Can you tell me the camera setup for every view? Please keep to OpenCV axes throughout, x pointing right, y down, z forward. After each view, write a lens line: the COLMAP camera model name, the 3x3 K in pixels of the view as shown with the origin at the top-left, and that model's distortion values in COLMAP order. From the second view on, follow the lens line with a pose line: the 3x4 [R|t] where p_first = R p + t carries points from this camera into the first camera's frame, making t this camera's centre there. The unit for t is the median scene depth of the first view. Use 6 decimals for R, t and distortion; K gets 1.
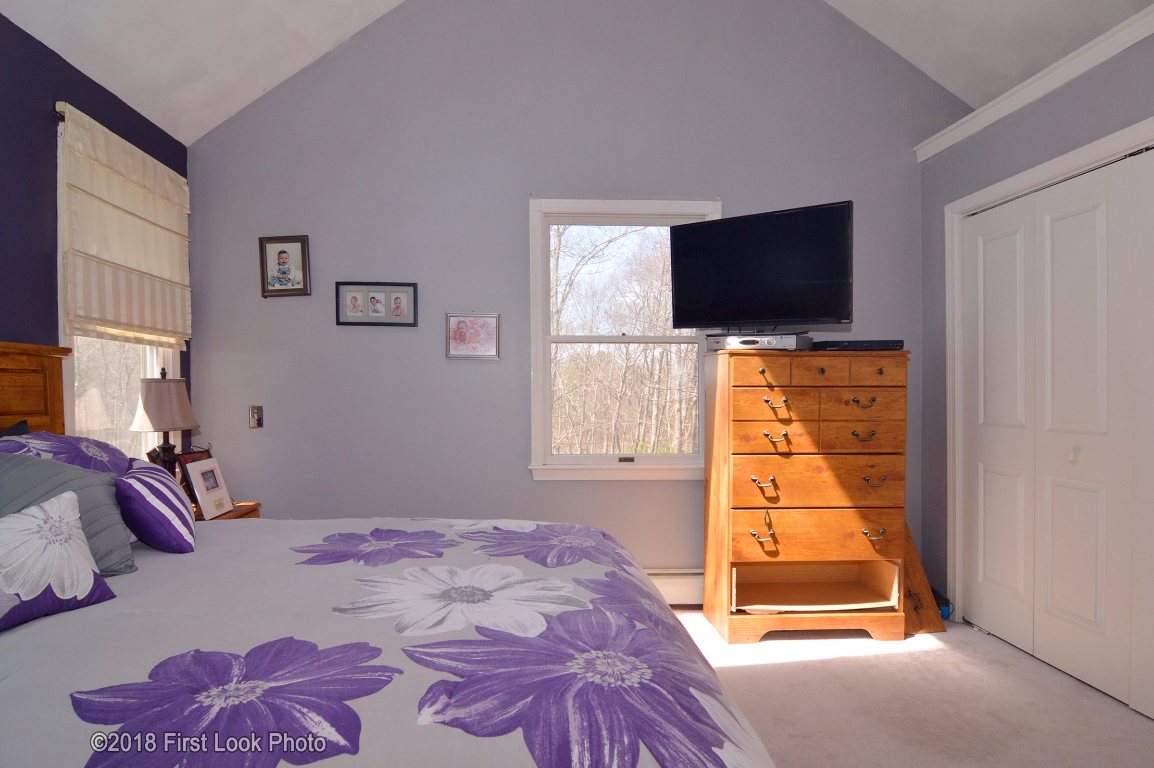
lens RADIAL K [[652.1, 0, 557.9], [0, 652.1, 382.1], [0, 0, 1]] dist [-0.012944, -0.002141]
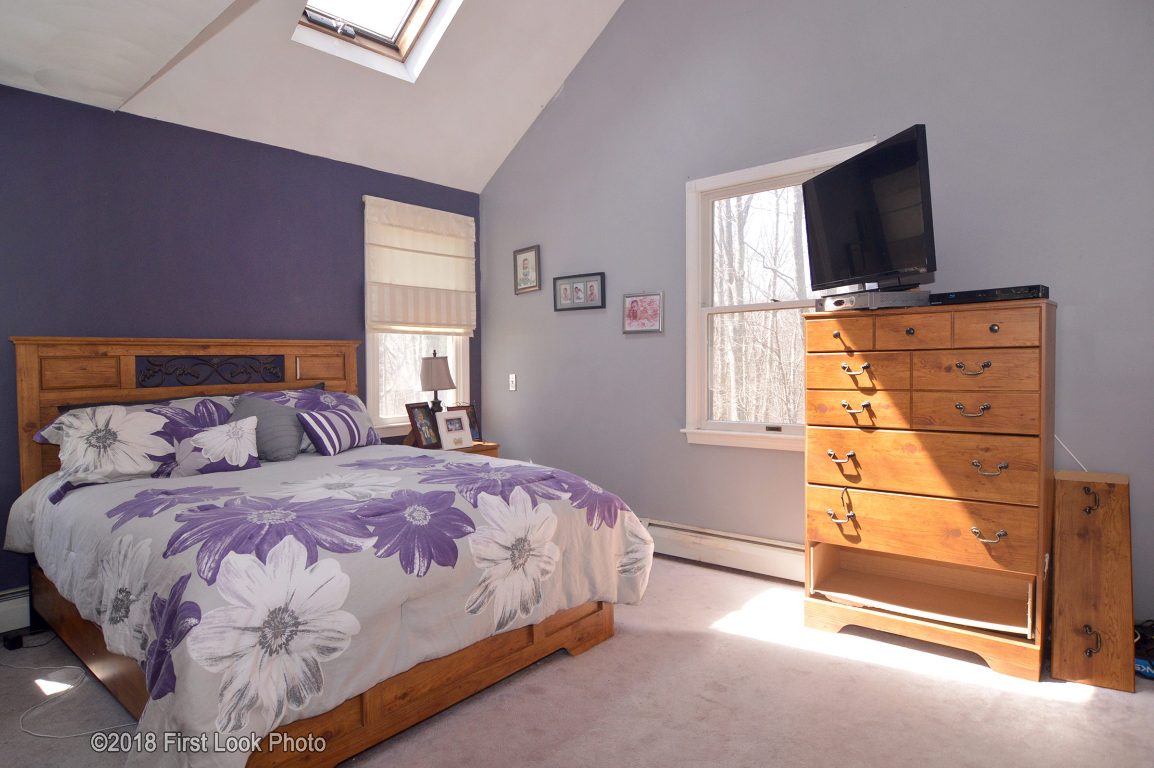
lens RADIAL K [[667.5, 0, 575.0], [0, 667.5, 360.2], [0, 0, 1]] dist [-0.018180, -0.001795]
pose [[0.730257, -0.017681, -0.682944, 0.673492], [0.025983, 0.999661, 0.001903, 0.007361], [0.682678, -0.019135, 0.730468, 0.077957]]
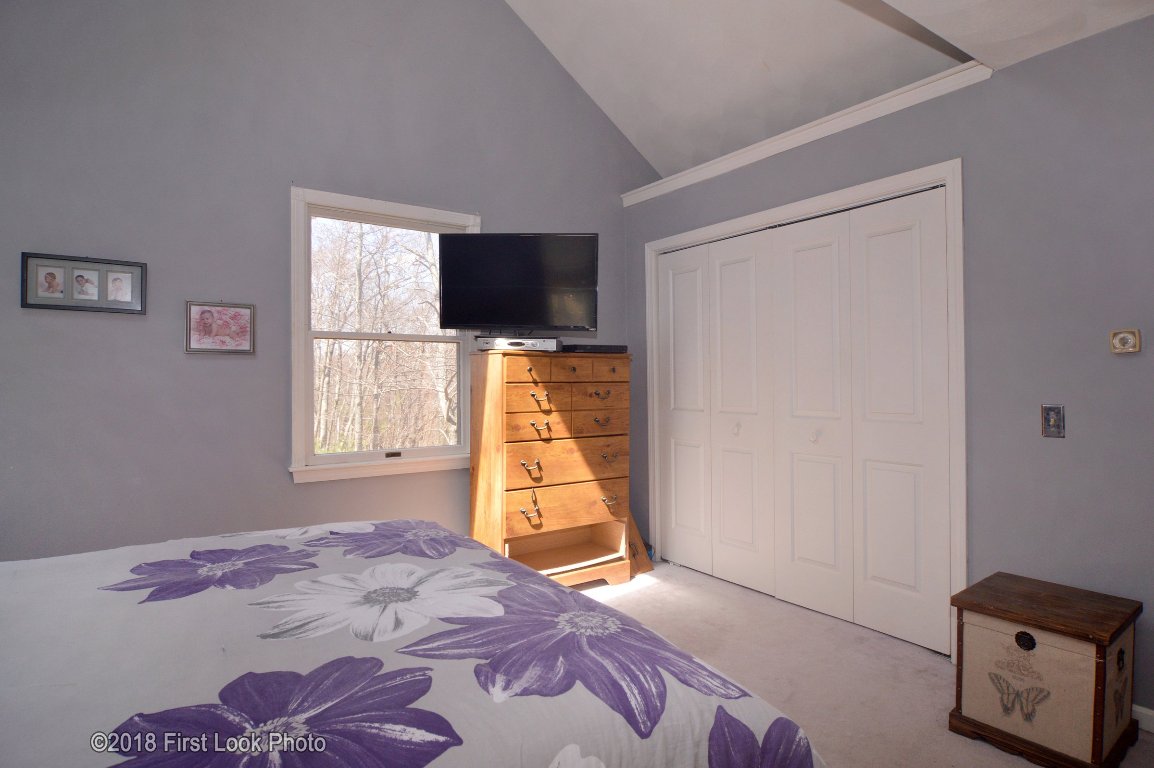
lens RADIAL K [[616.7, 0, 601.4], [0, 616.7, 358.4], [0, 0, 1]] dist [-0.000715, -0.014133]
pose [[0.837723, 0.014153, 0.545912, -0.178854], [0.001371, 0.999606, -0.028019, -0.005340], [-0.546093, 0.024221, 0.837374, 0.008136]]
